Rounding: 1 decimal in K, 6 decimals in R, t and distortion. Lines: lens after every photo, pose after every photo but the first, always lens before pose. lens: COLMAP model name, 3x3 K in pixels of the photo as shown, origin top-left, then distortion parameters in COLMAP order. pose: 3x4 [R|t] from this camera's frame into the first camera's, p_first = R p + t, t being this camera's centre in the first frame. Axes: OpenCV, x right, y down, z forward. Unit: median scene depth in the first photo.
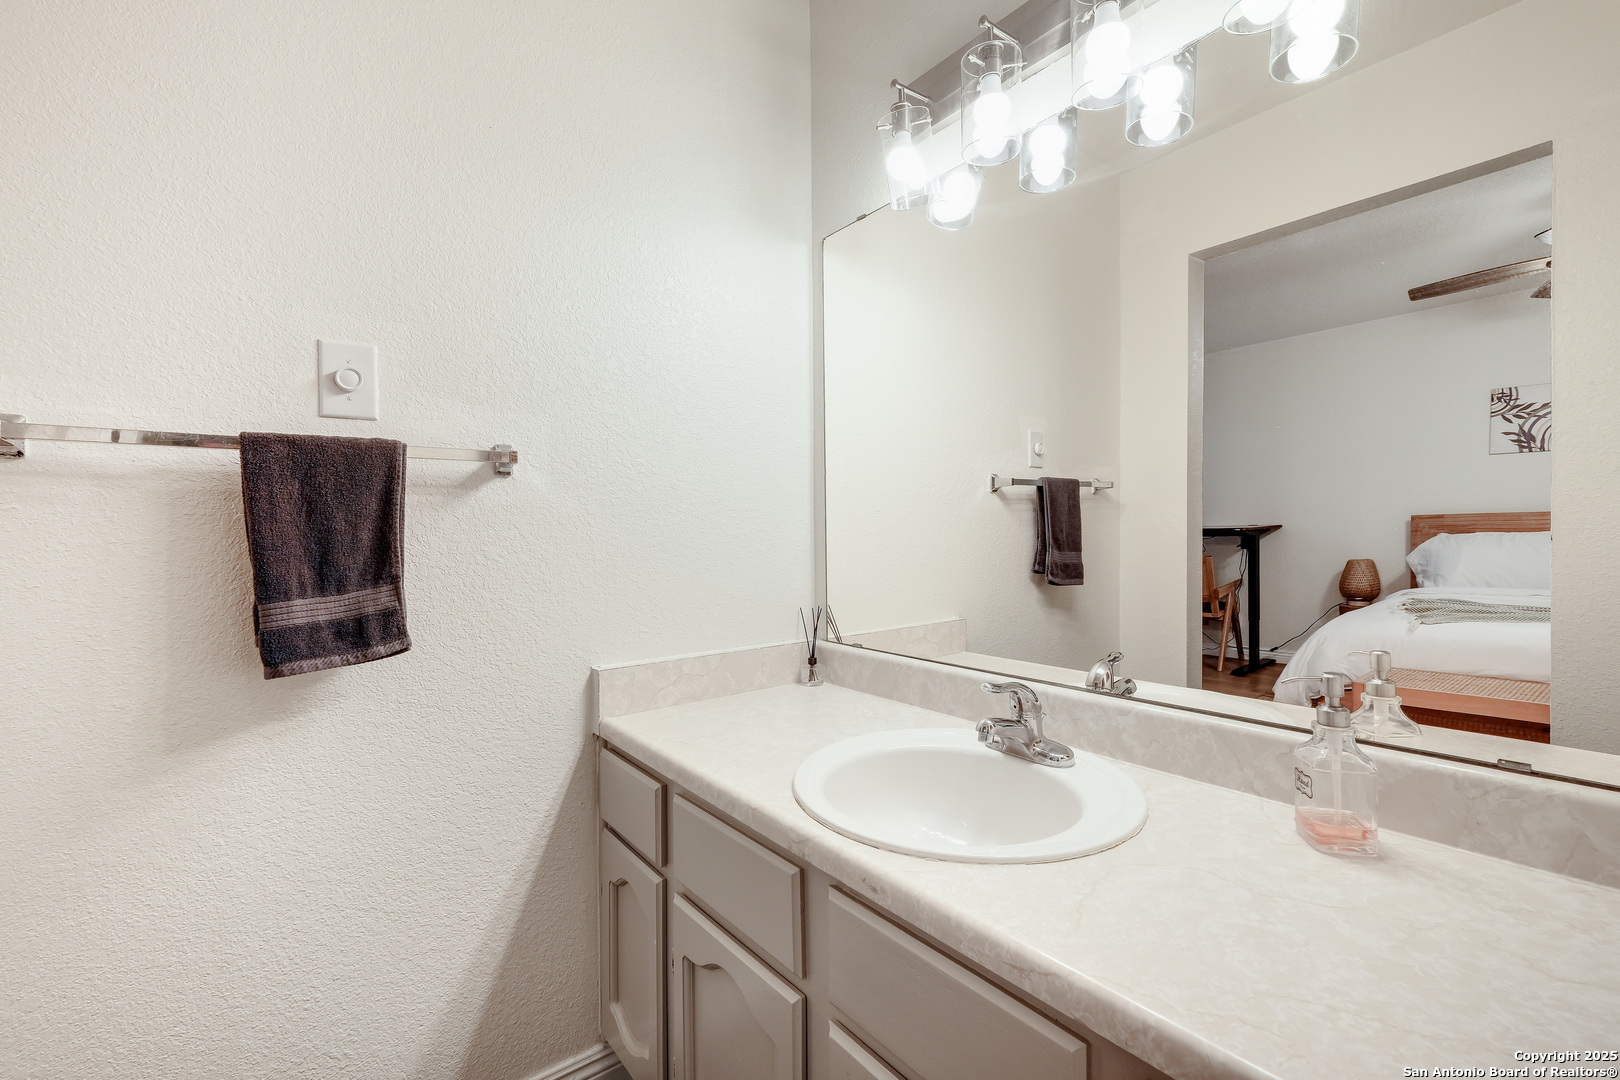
lens RADIAL K [[693.5, 0, 807.6], [0, 693.5, 527.1], [0, 0, 1]] dist [0.003052, 0.000438]
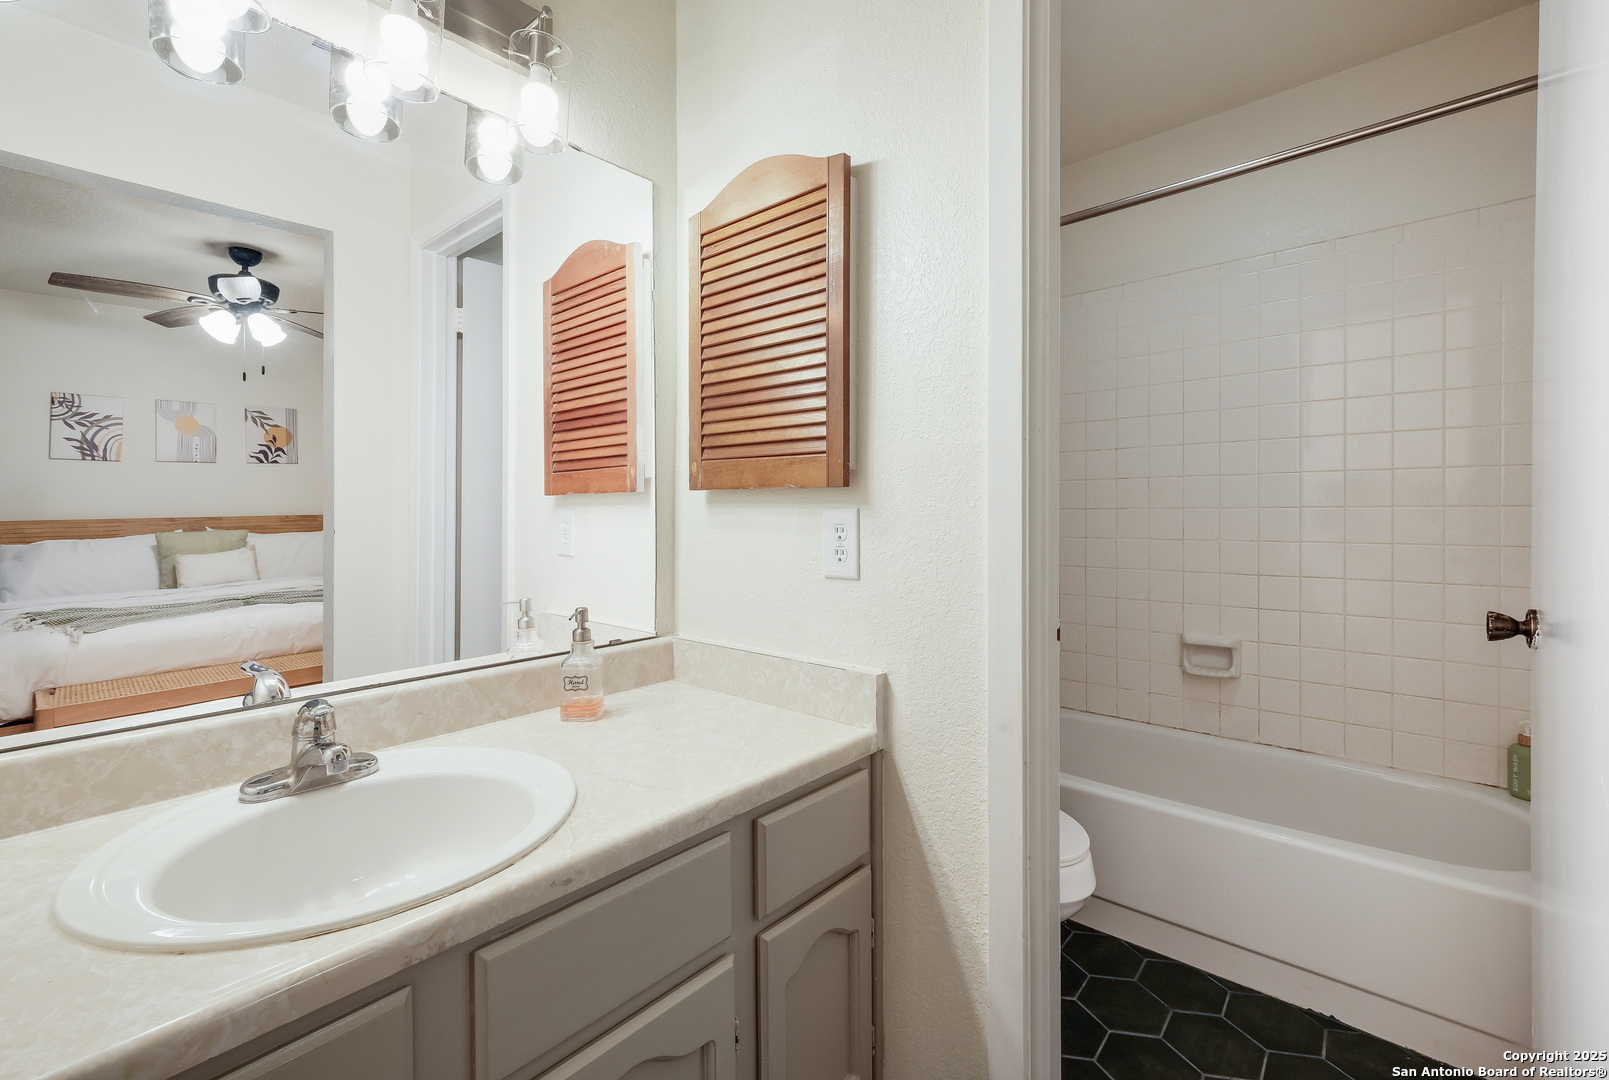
lens RADIAL K [[698.3, 0, 802.1], [0, 698.3, 531.1], [0, 0, 1]] dist [0.000654, -0.000050]
pose [[-0.184490, -0.004676, 0.982823, -0.172304], [0.019703, 0.999770, 0.008456, 0.008732], [-0.982637, 0.020925, -0.184356, 0.164641]]
